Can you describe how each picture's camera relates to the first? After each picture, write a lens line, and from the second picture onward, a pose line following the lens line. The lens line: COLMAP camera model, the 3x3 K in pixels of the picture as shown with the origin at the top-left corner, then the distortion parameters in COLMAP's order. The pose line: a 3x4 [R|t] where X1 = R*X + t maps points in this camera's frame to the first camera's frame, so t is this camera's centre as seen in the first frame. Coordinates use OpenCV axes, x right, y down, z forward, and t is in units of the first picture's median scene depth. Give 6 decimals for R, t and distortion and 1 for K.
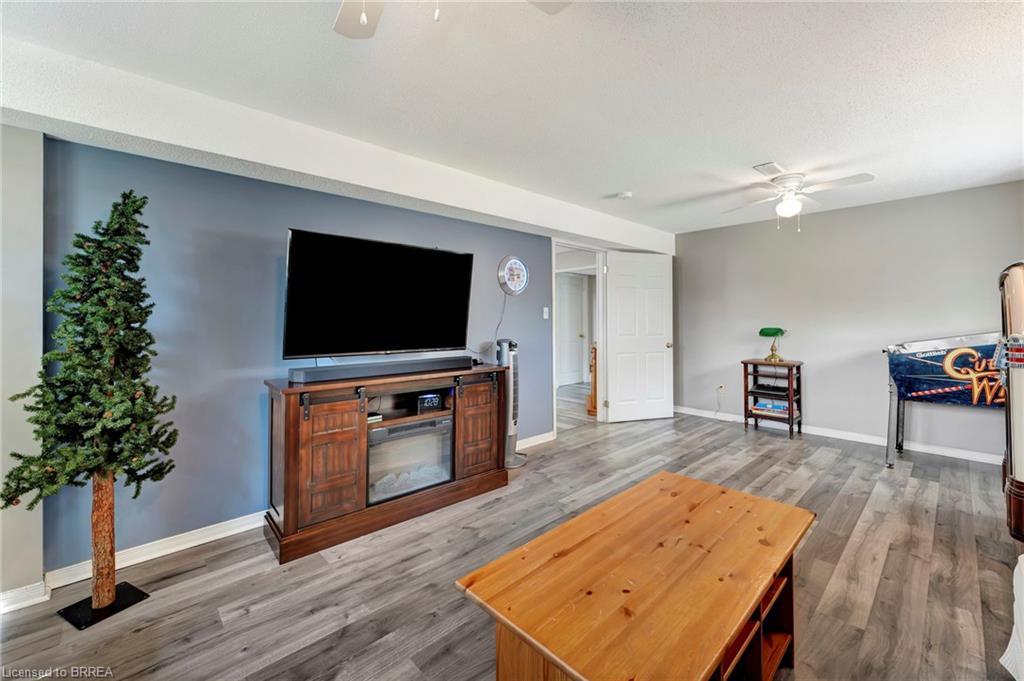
lens RADIAL K [[411.2, 0, 509.6], [0, 411.2, 325.9], [0, 0, 1]] dist [0.001089, 0.000134]
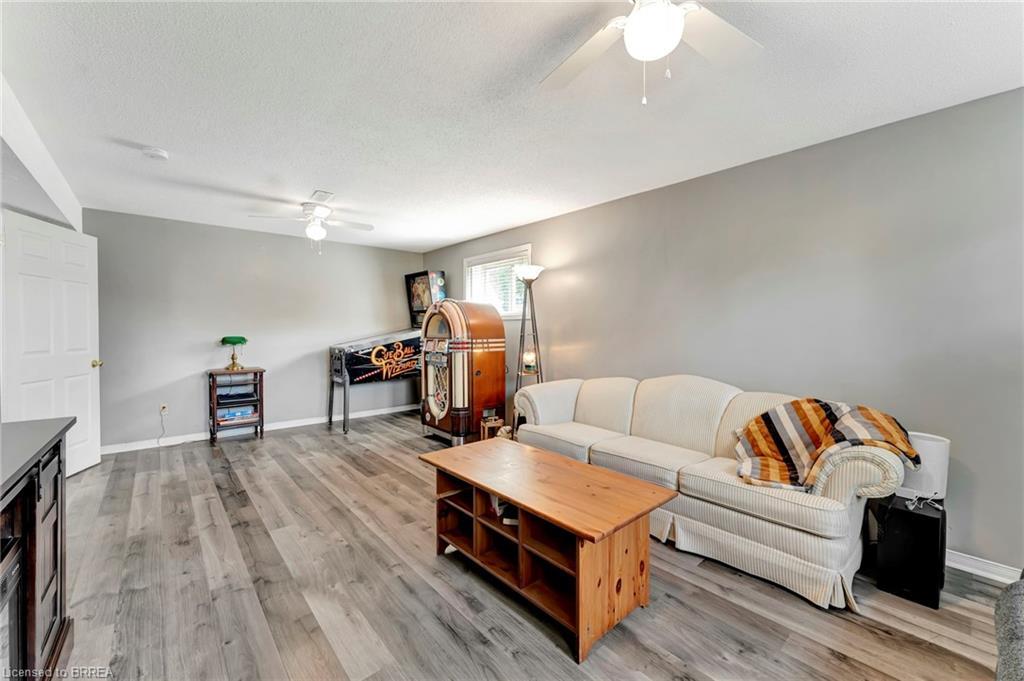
lens RADIAL K [[400.7, 0, 512.0], [0, 400.7, 340.5], [0, 0, 1]] dist [0.000329, 0.000063]
pose [[0.045193, -0.025452, 0.998654, -0.427940], [0.013560, 0.999599, 0.024863, -0.000468], [-0.998886, 0.012418, 0.045520, 0.382608]]
